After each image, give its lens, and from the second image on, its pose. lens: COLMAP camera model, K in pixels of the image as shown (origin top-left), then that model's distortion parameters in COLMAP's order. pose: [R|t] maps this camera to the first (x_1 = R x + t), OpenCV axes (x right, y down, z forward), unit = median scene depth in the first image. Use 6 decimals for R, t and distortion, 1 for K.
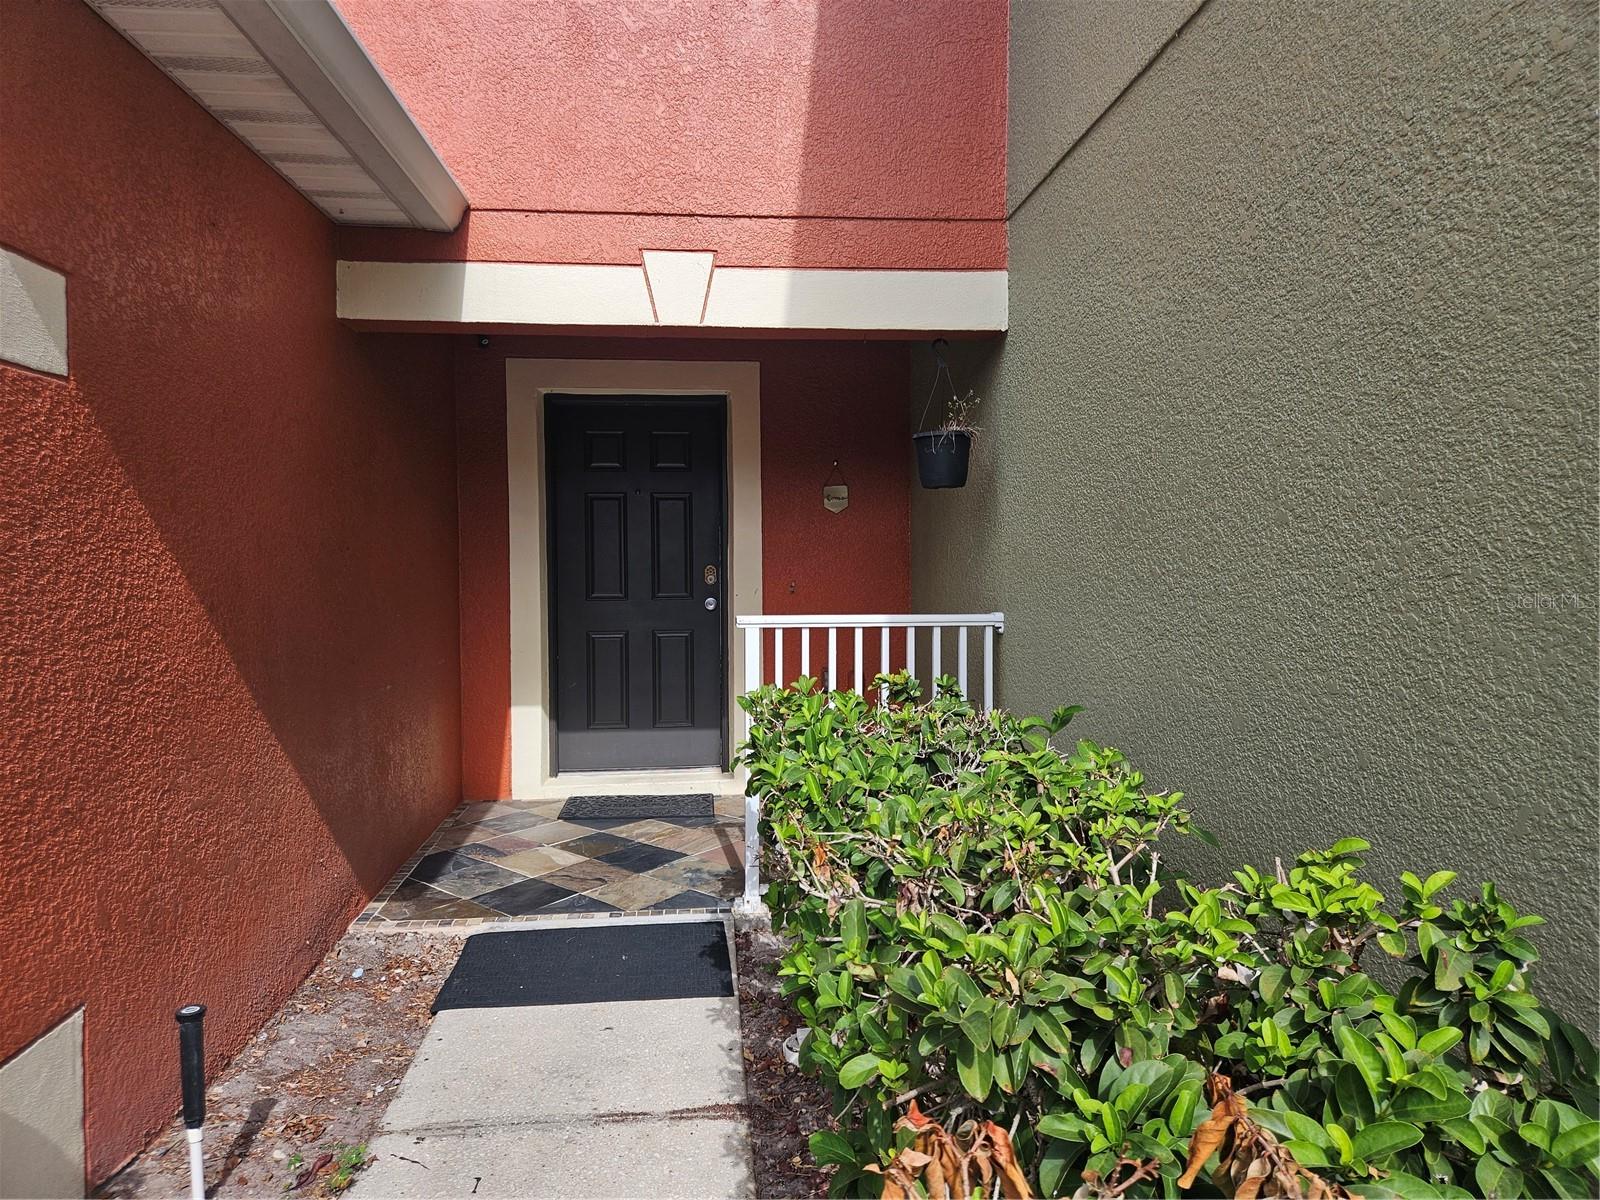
lens RADIAL K [[1102.1, 0, 800.0], [0, 1102.1, 600.0], [0, 0, 1]] dist [0.110288, -0.001072]
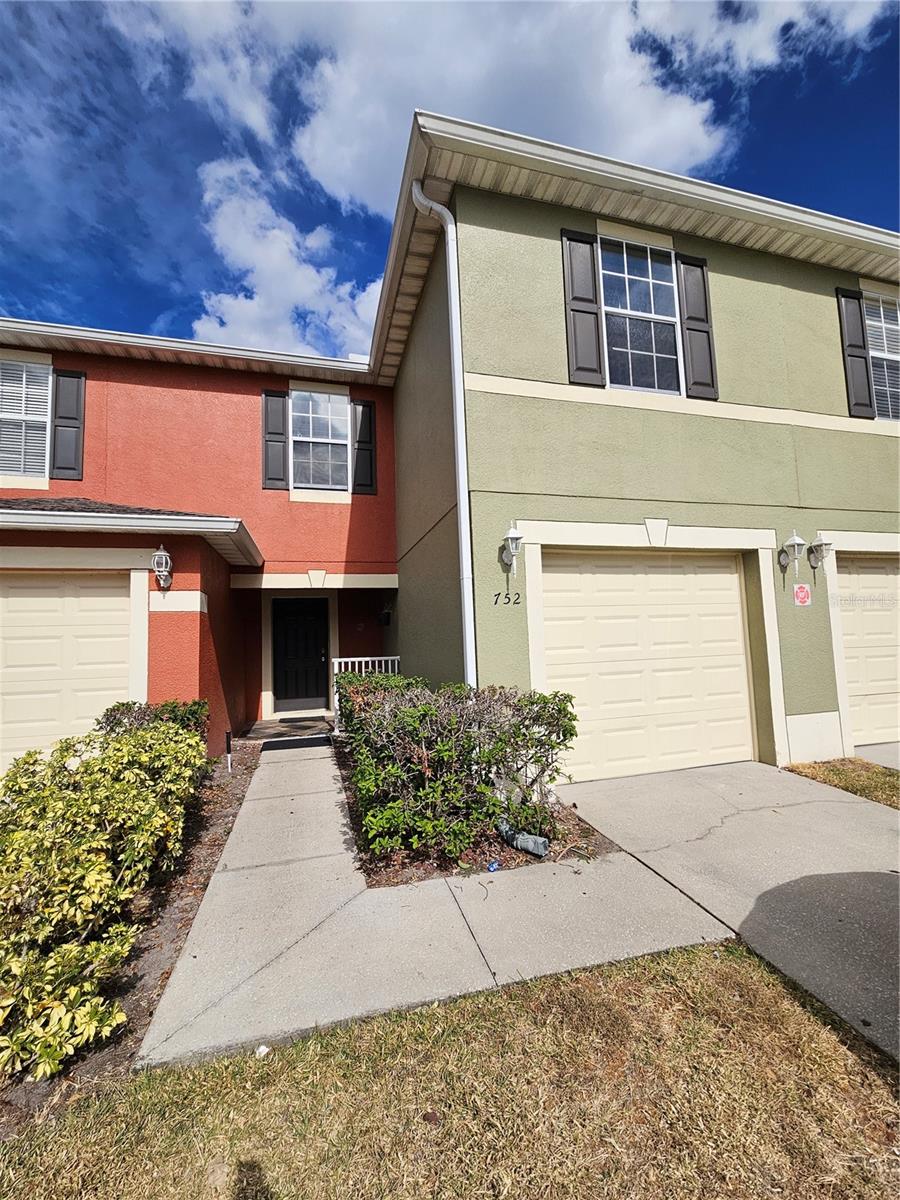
lens RADIAL K [[492.5, 0, 450.0], [0, 492.5, 600.0], [0, 0, 1]] dist [0.000709, 0.000332]
pose [[0.982978, -0.013196, 0.183250, 0.027692], [0.037532, 0.990806, -0.129980, 0.036840], [-0.179850, 0.134645, 0.974436, -0.602688]]
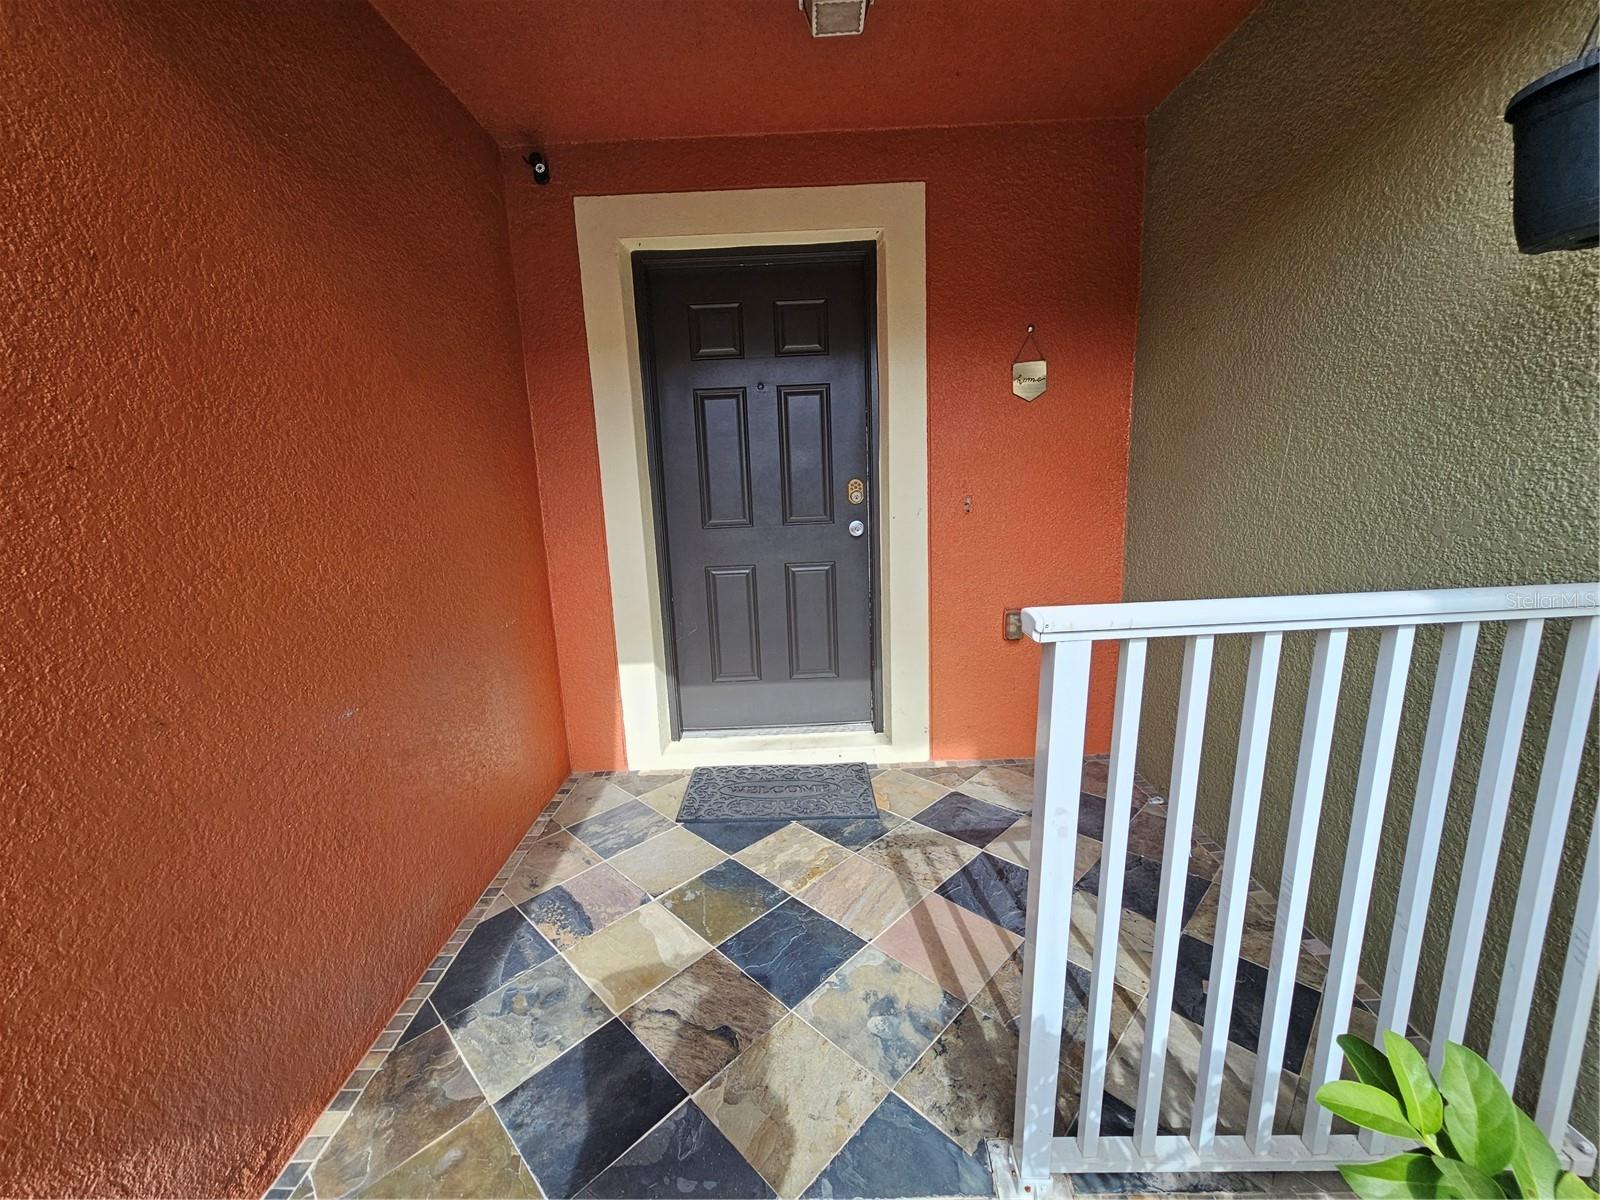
lens RADIAL K [[656.7, 0, 800.0], [0, 656.7, 600.0], [0, 0, 1]] dist [0.000709, 0.000332]
pose [[0.995703, -0.017357, -0.090966, -0.085735], [0.030982, 0.988112, 0.150584, -0.019416], [0.087271, -0.152756, 0.984403, 0.565076]]
